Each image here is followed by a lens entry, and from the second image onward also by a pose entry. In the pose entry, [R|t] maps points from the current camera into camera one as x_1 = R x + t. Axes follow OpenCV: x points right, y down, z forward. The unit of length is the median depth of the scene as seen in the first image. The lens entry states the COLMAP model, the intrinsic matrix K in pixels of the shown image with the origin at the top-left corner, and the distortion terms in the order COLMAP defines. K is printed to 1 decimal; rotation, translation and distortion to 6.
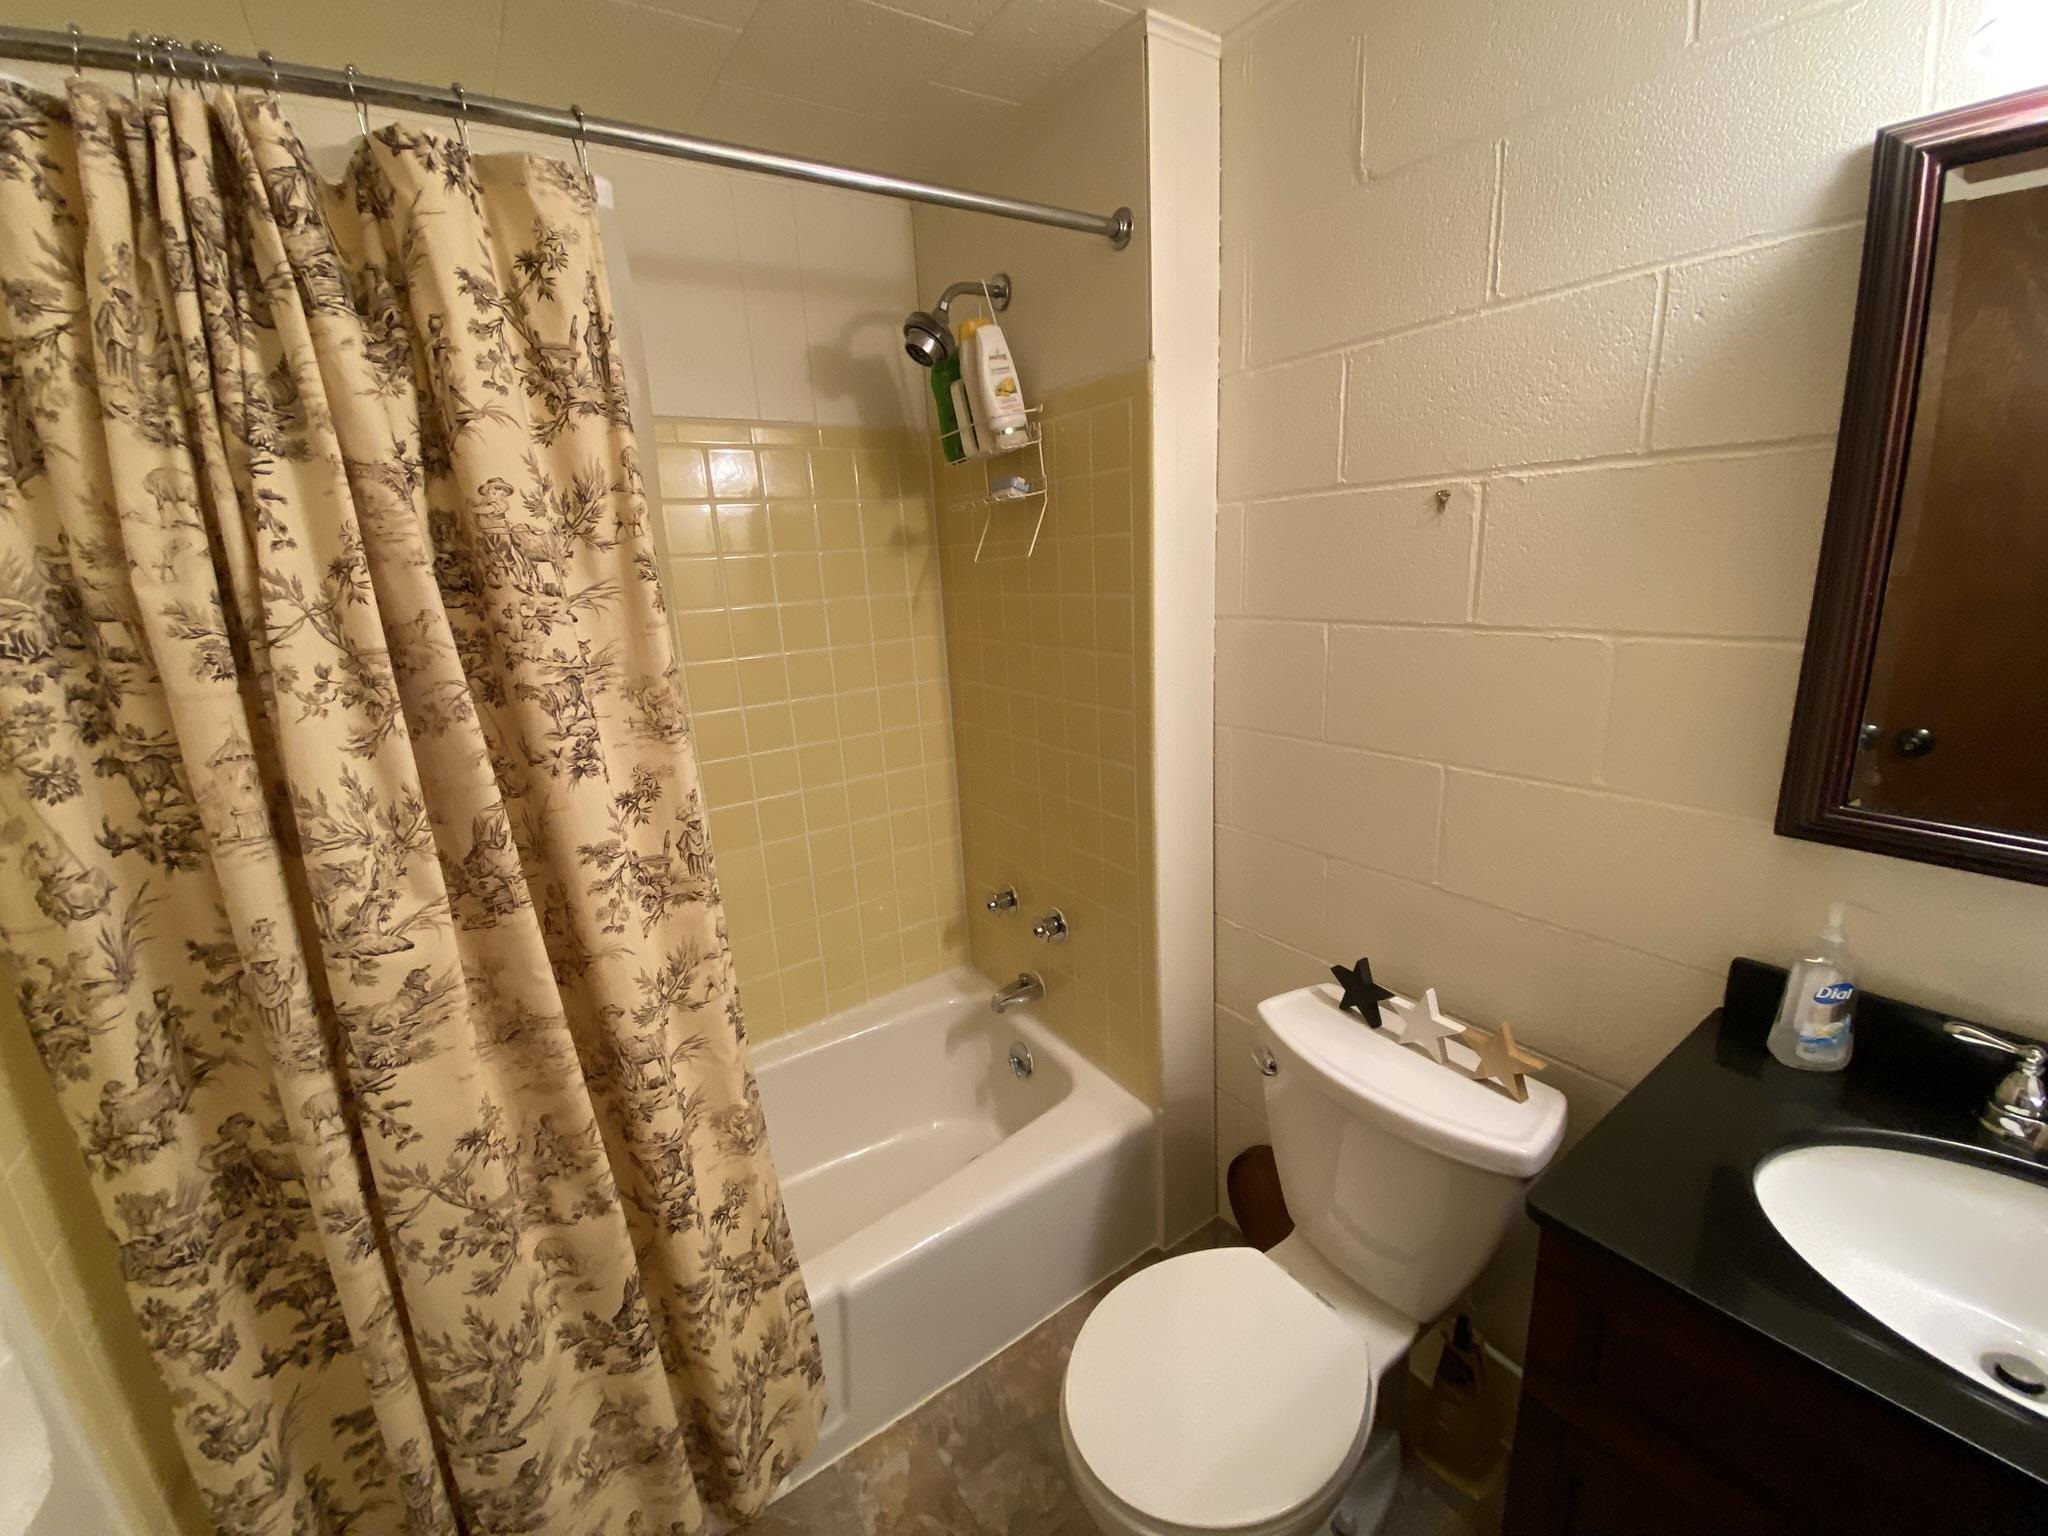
lens RADIAL K [[807.2, 0, 1024.0], [0, 807.2, 768.0], [0, 0, 1]] dist [0.020658, -0.015835]
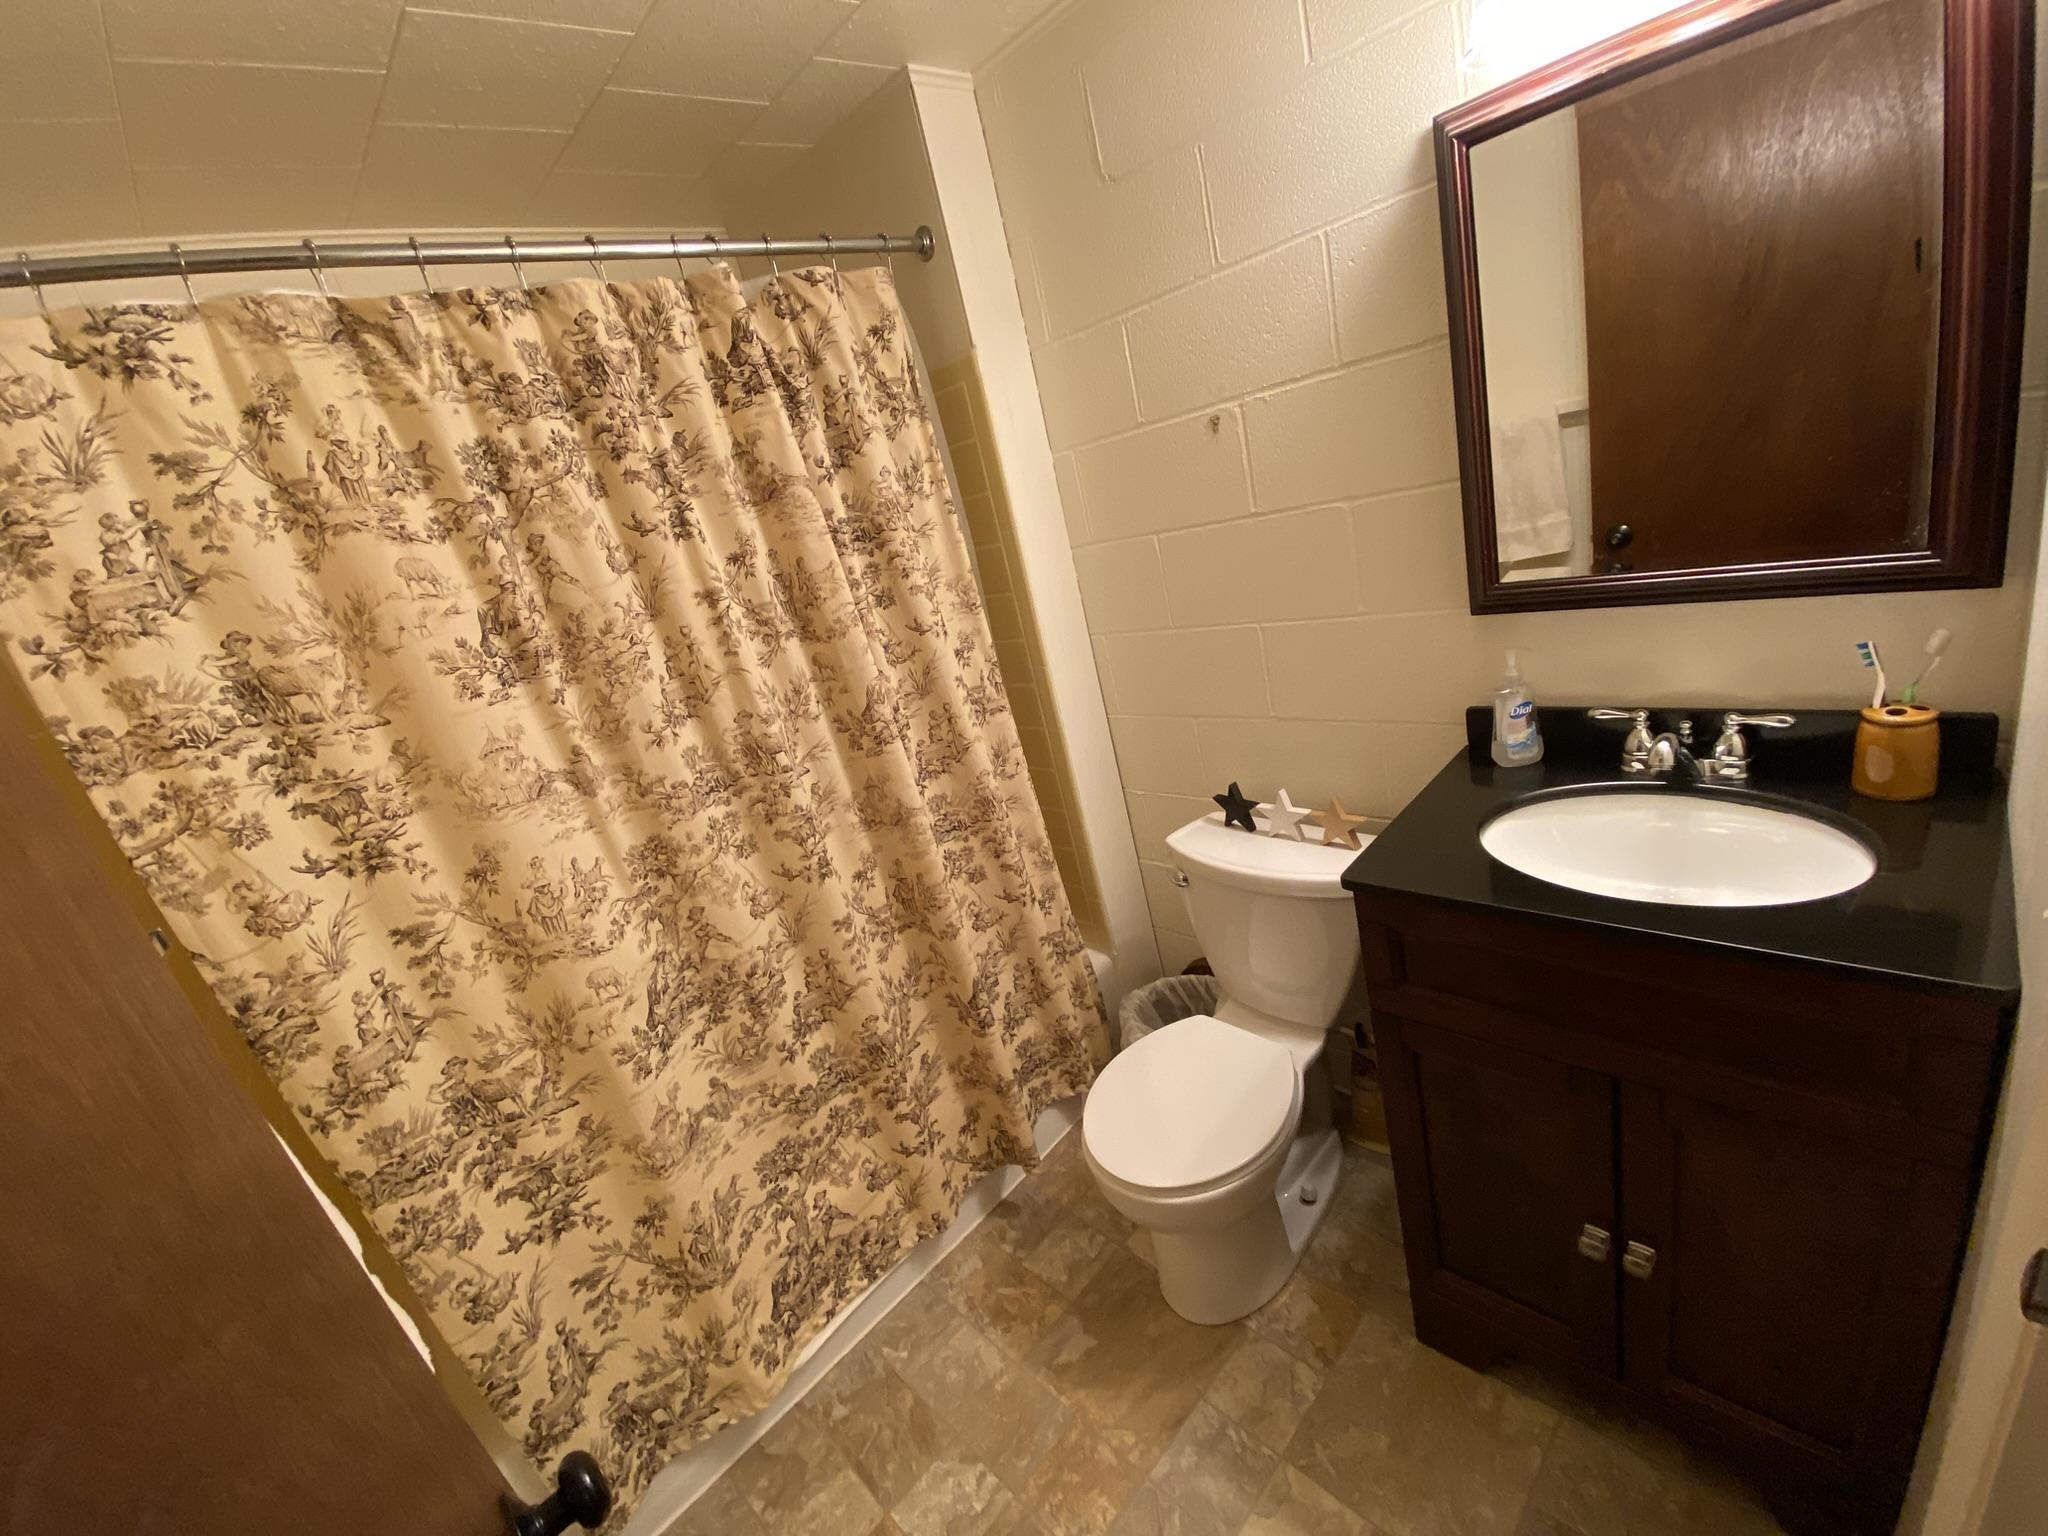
lens RADIAL K [[816.8, 0, 1017.0], [0, 816.8, 779.4], [0, 0, 1]] dist [0.044642, -0.035158]
pose [[0.968398, -0.225658, 0.106225, -0.076703], [0.220406, 0.973624, 0.058978, 0.093055], [-0.116732, -0.033702, 0.992592, -0.349920]]
